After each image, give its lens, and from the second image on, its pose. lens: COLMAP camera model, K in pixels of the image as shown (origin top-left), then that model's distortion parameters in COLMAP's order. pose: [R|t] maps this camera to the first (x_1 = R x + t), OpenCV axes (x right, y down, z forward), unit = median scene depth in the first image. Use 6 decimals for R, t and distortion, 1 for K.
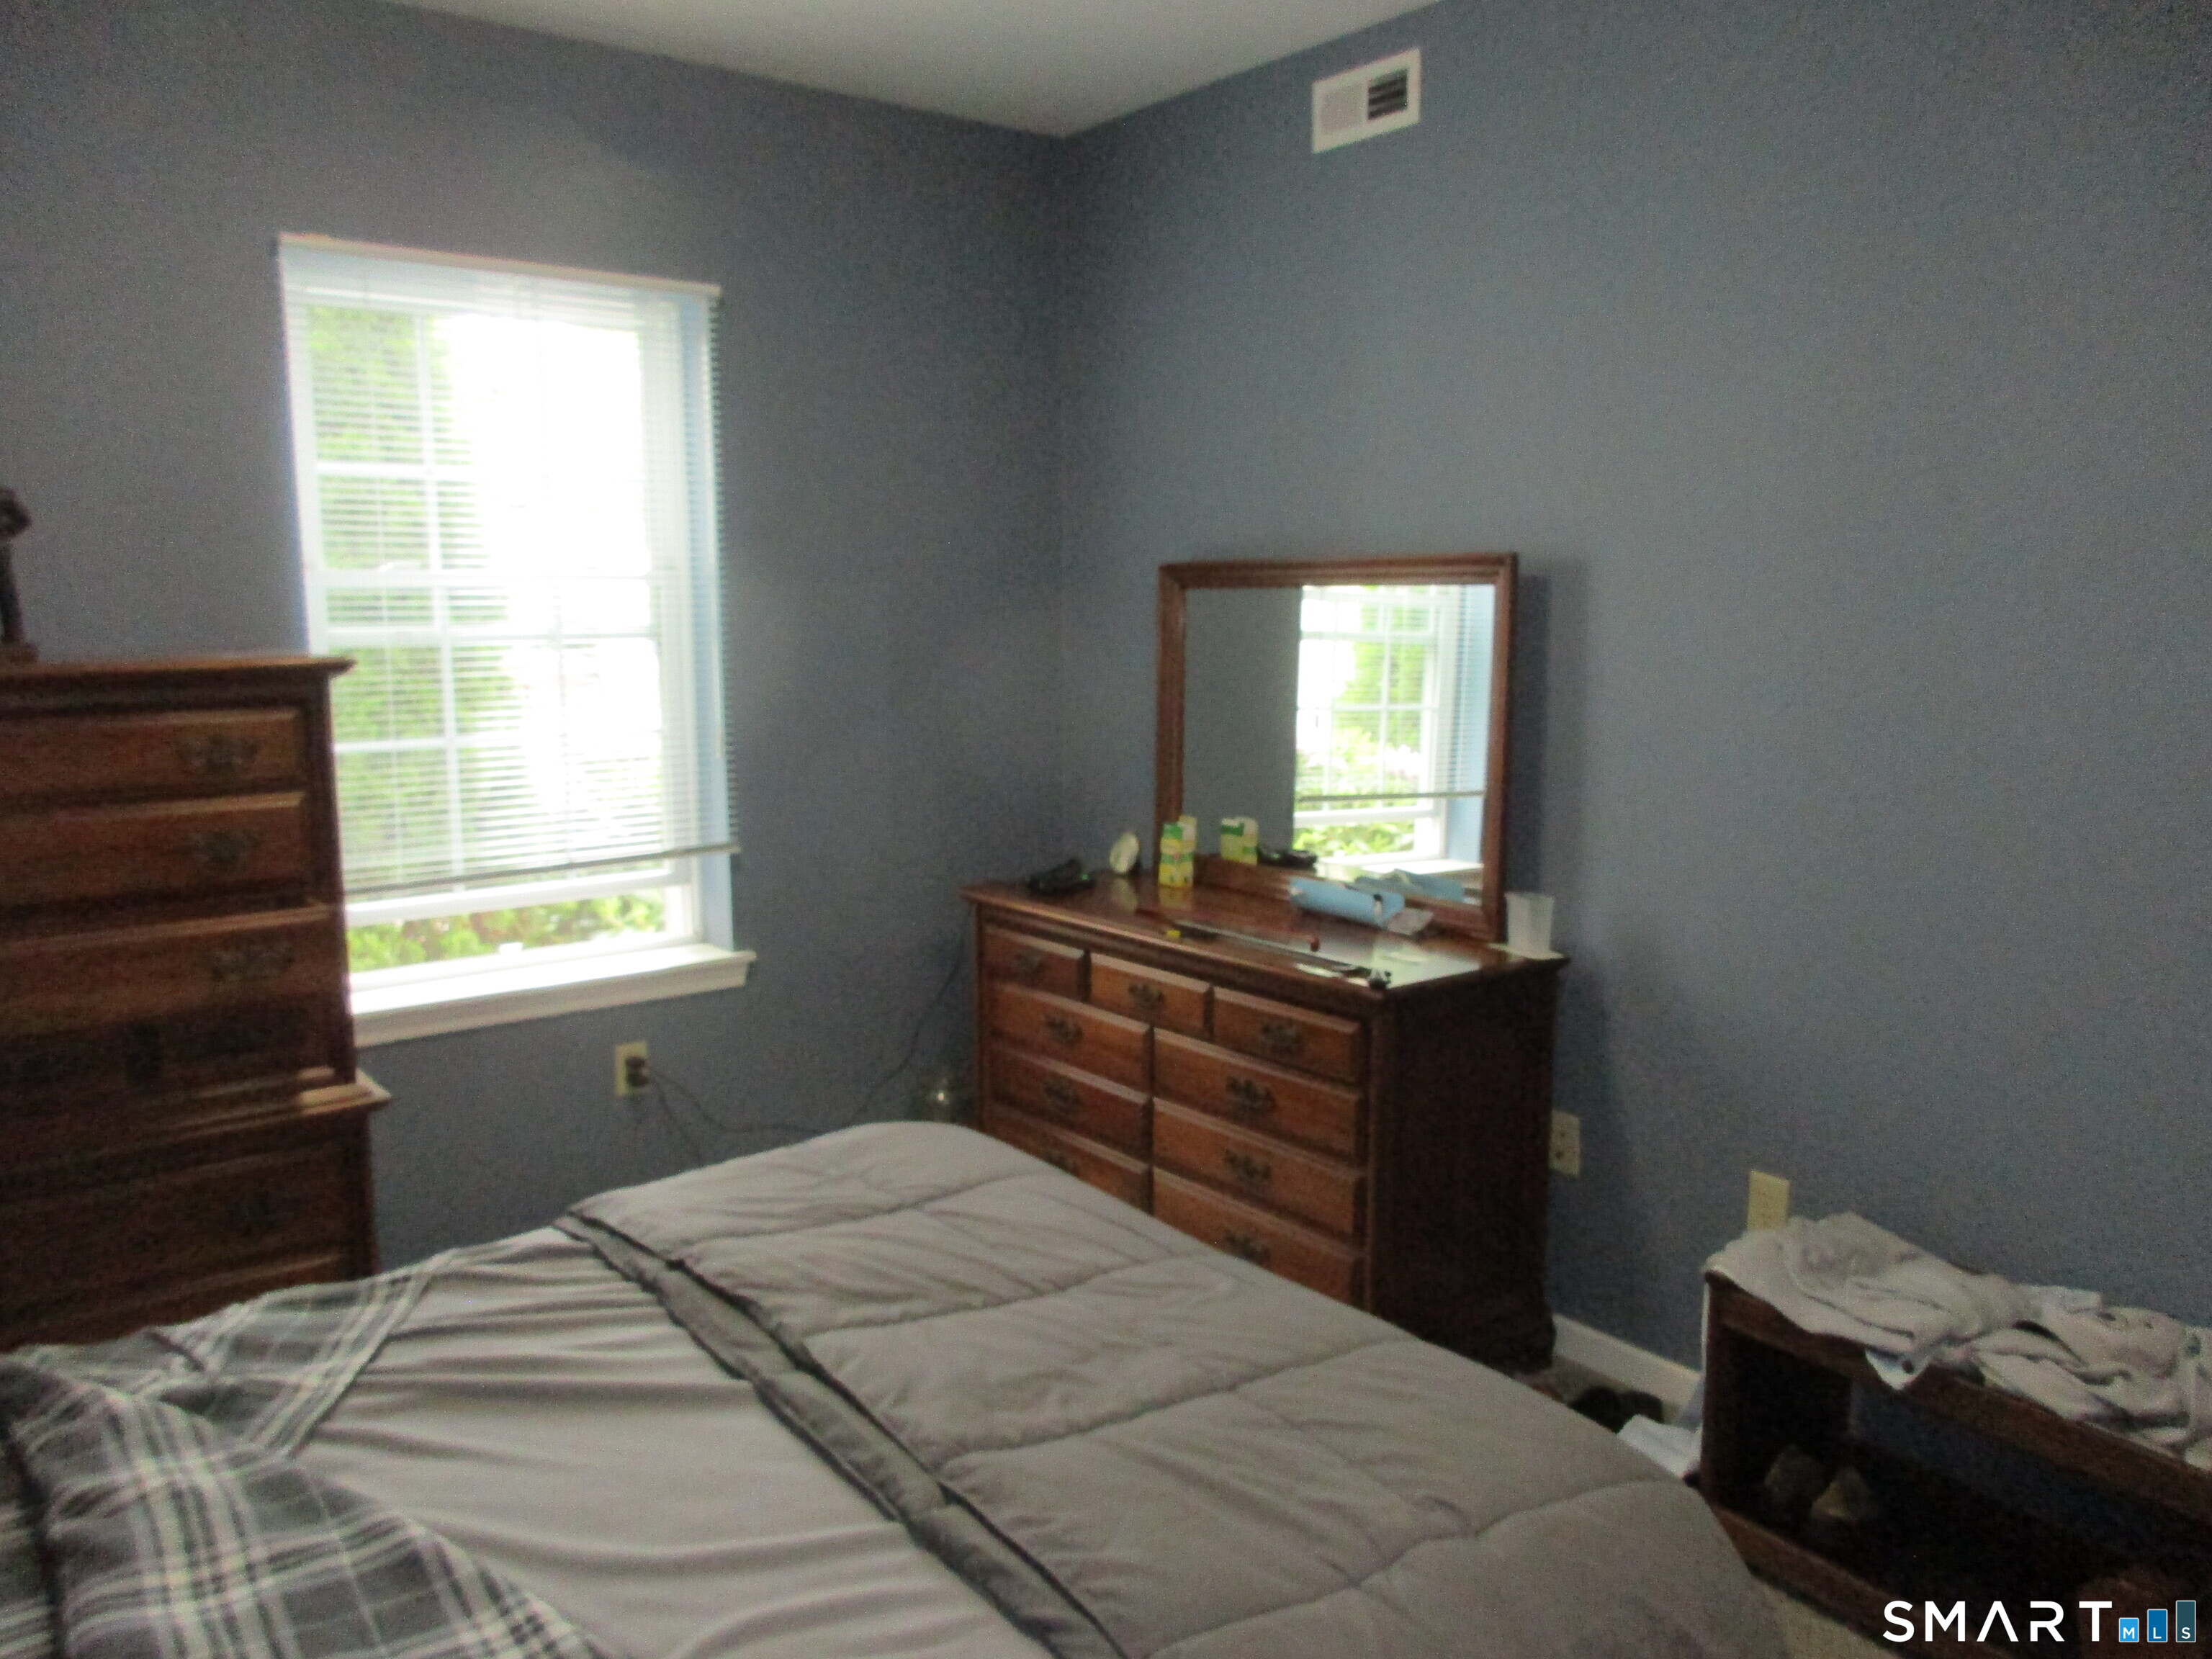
lens RADIAL K [[1655.3, 0, 1091.2], [0, 1655.3, 835.0], [0, 0, 1]] dist [0.006373, -0.010102]
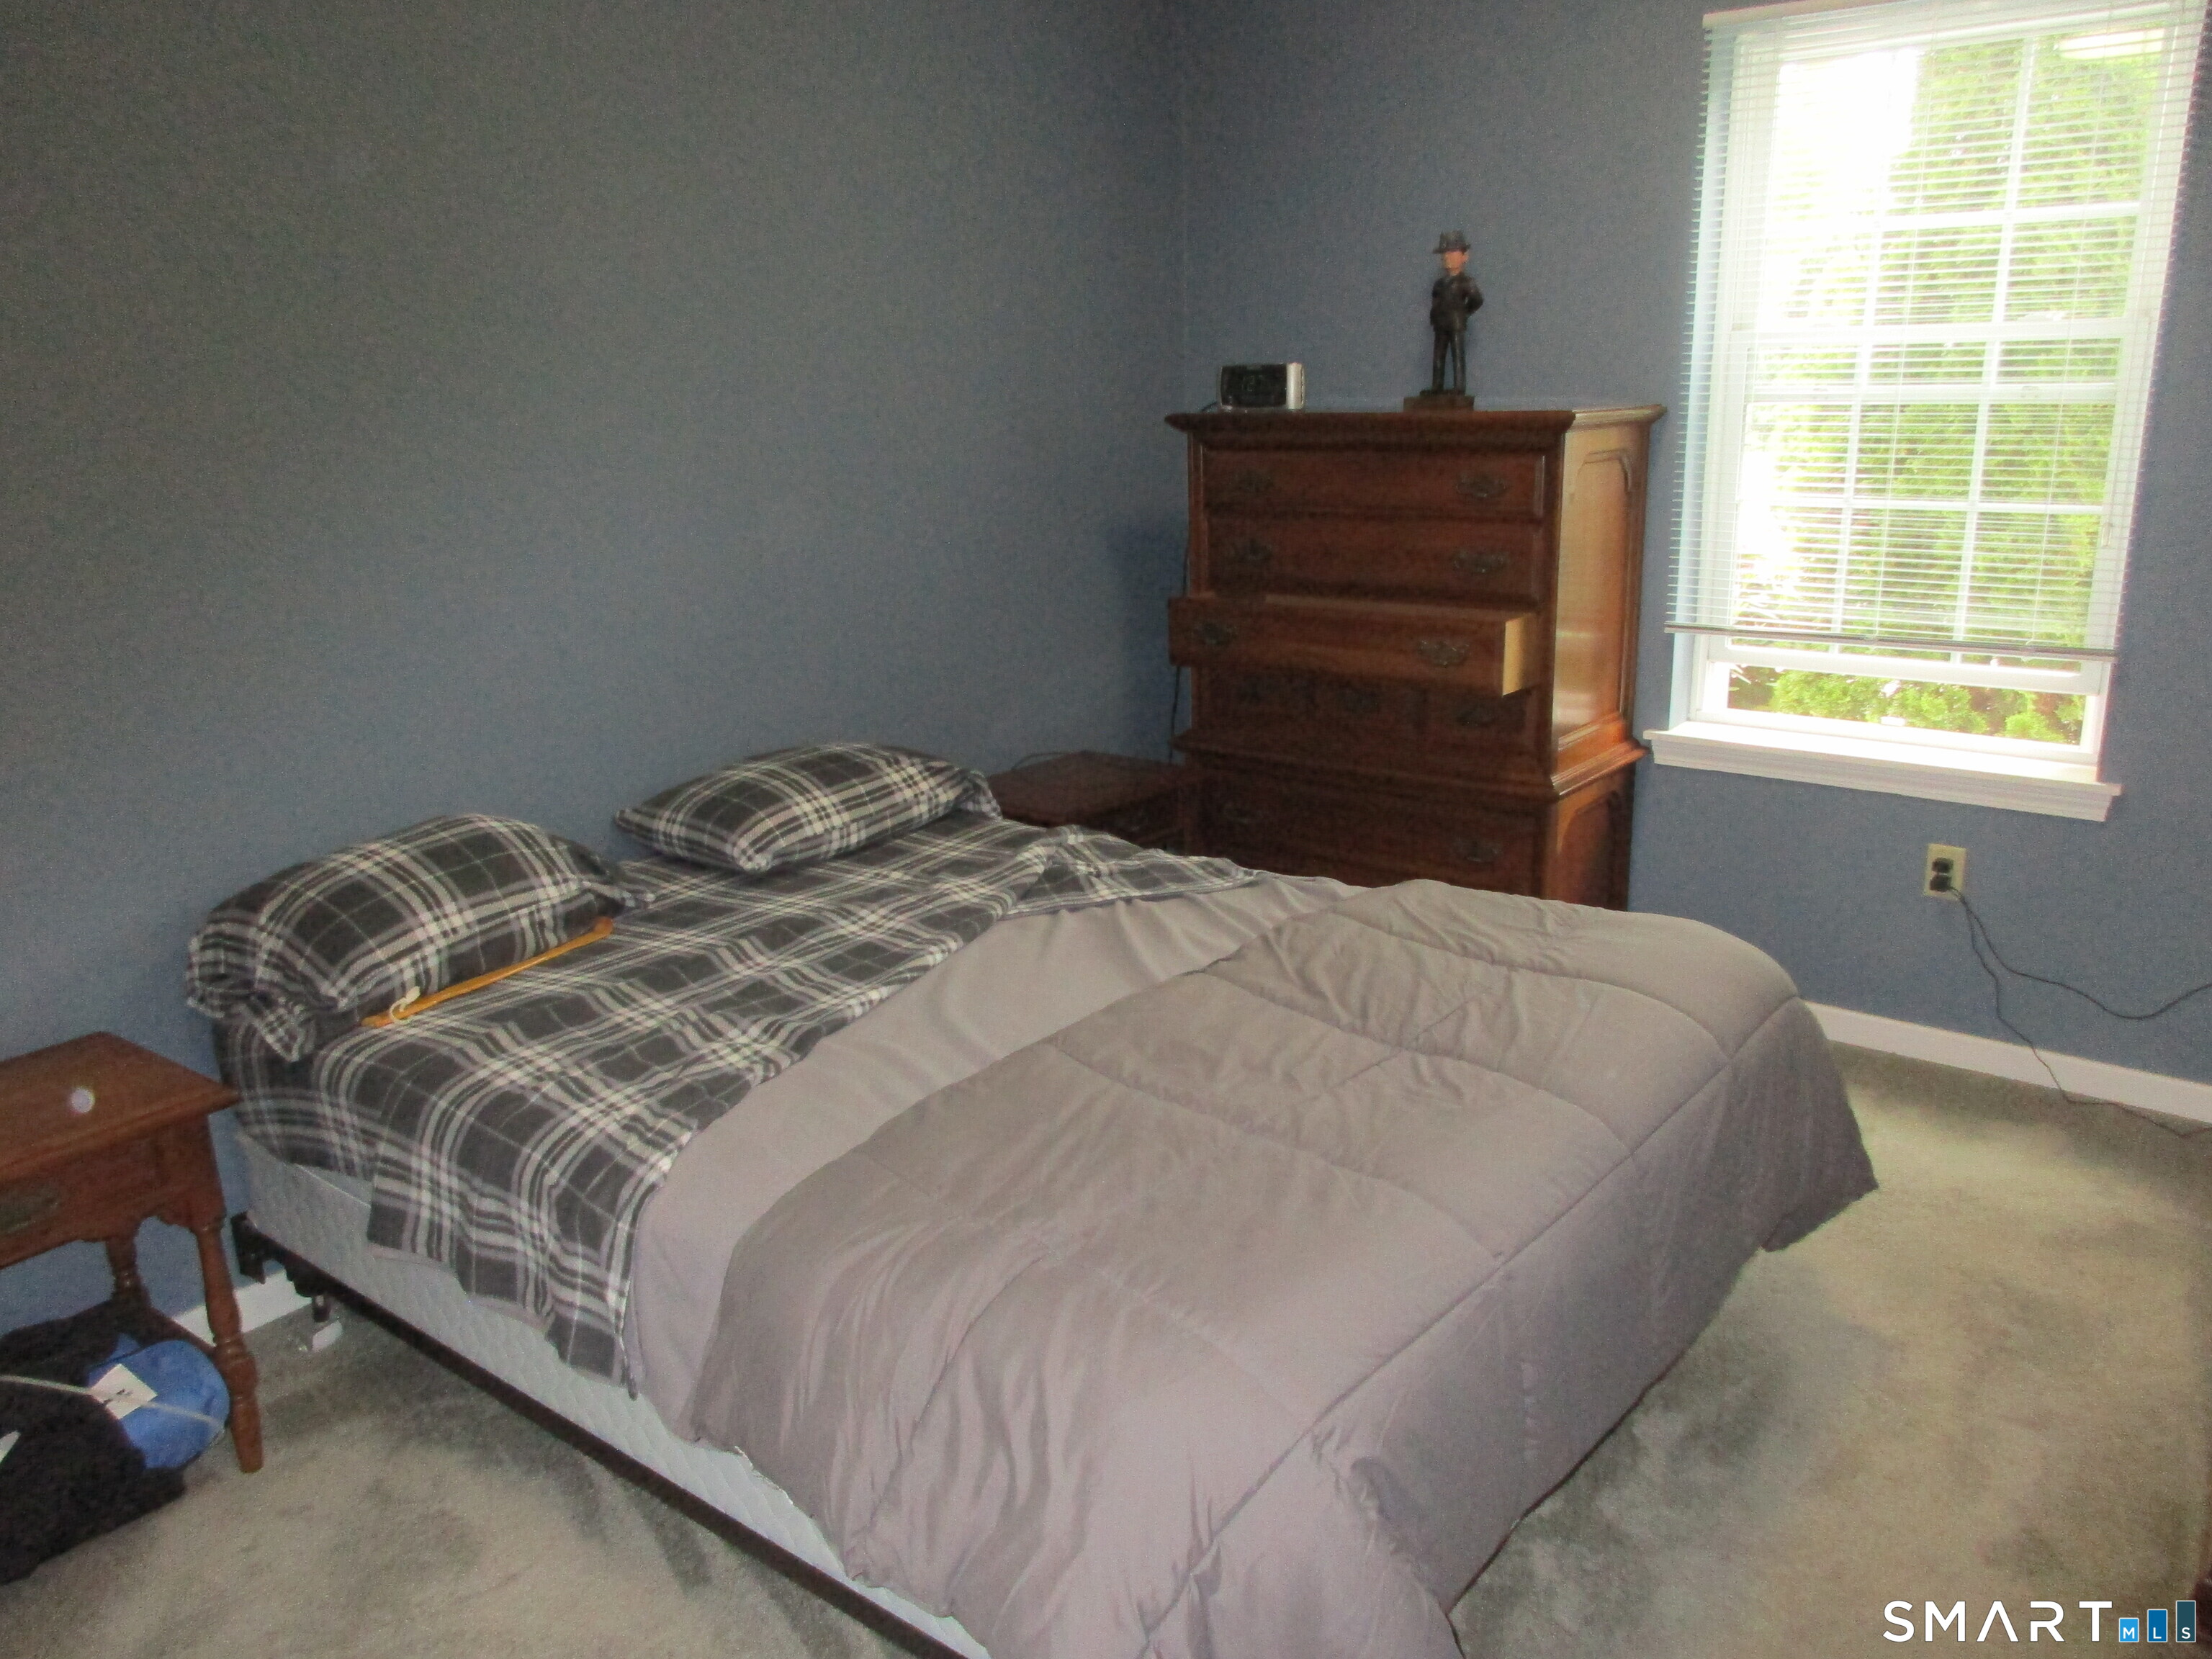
lens RADIAL K [[1655.3, 0, 1092.1], [0, 1655.3, 814.5], [0, 0, 1]] dist [0.006373, -0.010102]
pose [[0.252517, 0.251446, -0.934350, 0.507634], [-0.121770, 0.966225, 0.227115, -0.047392], [0.959900, 0.056426, 0.274607, 0.302533]]
